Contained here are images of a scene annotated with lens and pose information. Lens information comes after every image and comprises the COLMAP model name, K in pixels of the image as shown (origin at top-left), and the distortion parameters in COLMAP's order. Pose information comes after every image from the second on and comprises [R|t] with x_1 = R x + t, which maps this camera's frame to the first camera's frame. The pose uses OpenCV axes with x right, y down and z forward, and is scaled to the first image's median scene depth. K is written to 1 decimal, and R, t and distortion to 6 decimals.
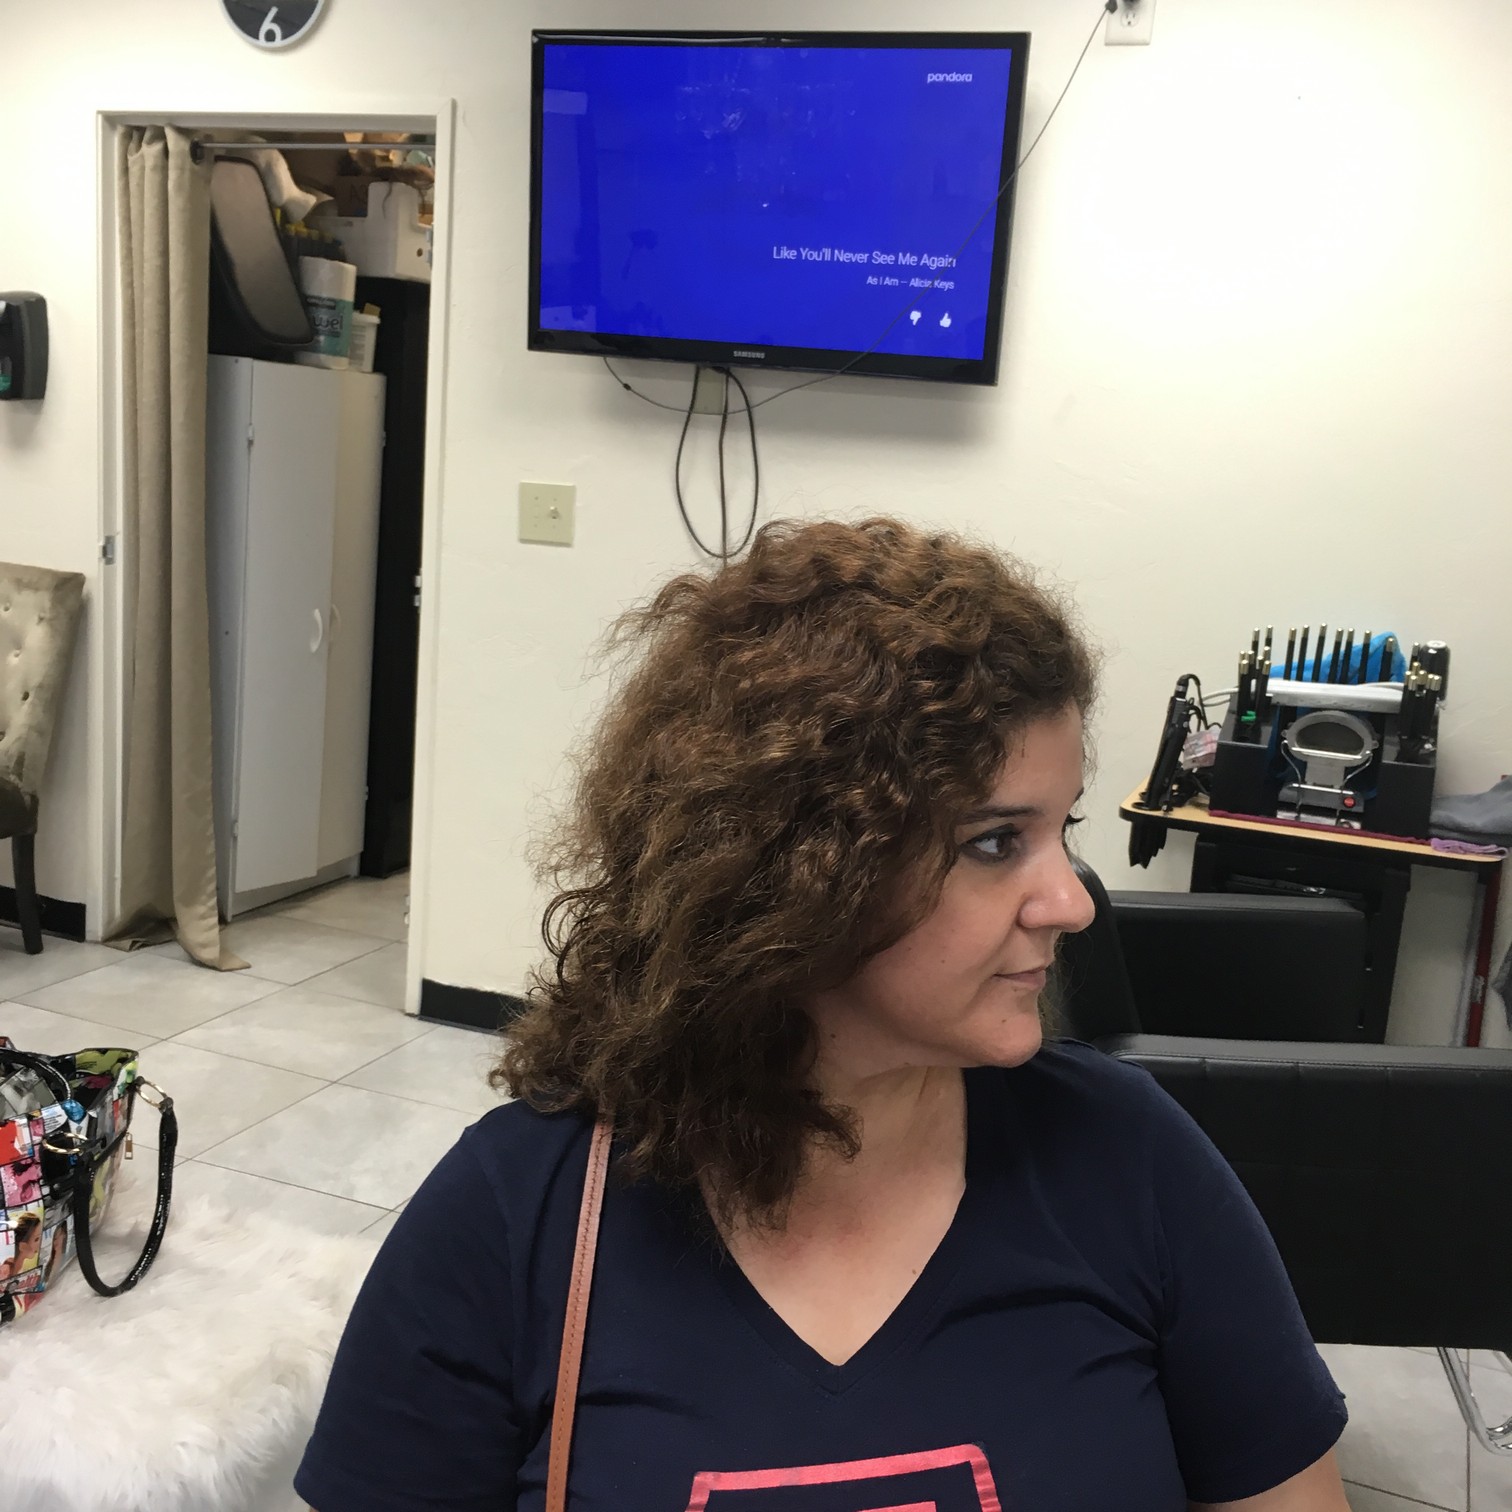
lens RADIAL K [[1739.3, 0, 756.0], [0, 1739.3, 756.0], [0, 0, 1]] dist [0.088436, -0.069480]
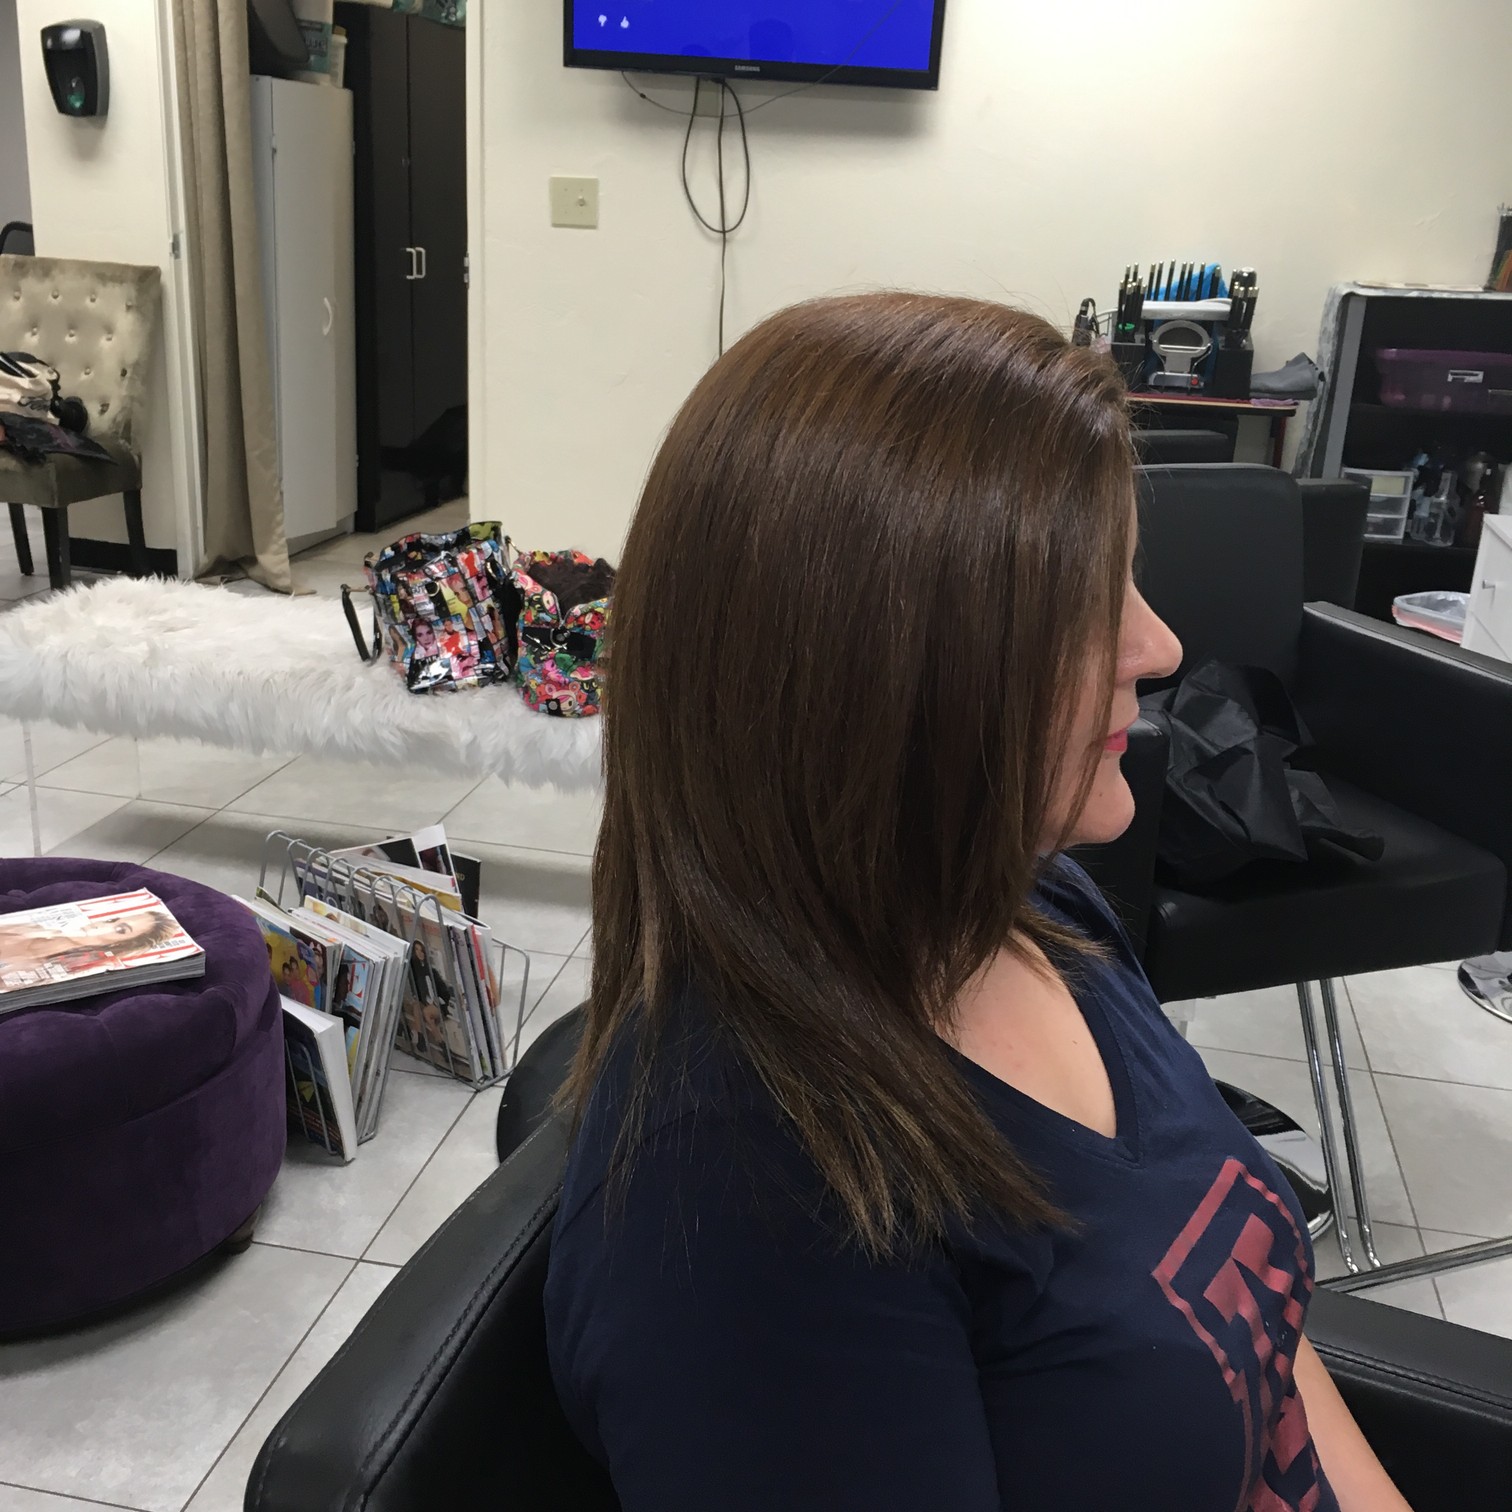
lens RADIAL K [[1739.3, 0, 756.0], [0, 1739.3, 756.0], [0, 0, 1]] dist [0.088436, -0.069480]
pose [[0.983677, -0.078259, 0.162031, -0.227256], [0.053151, 0.986661, 0.153869, 0.070295], [-0.171912, -0.142745, 0.974715, -0.333511]]
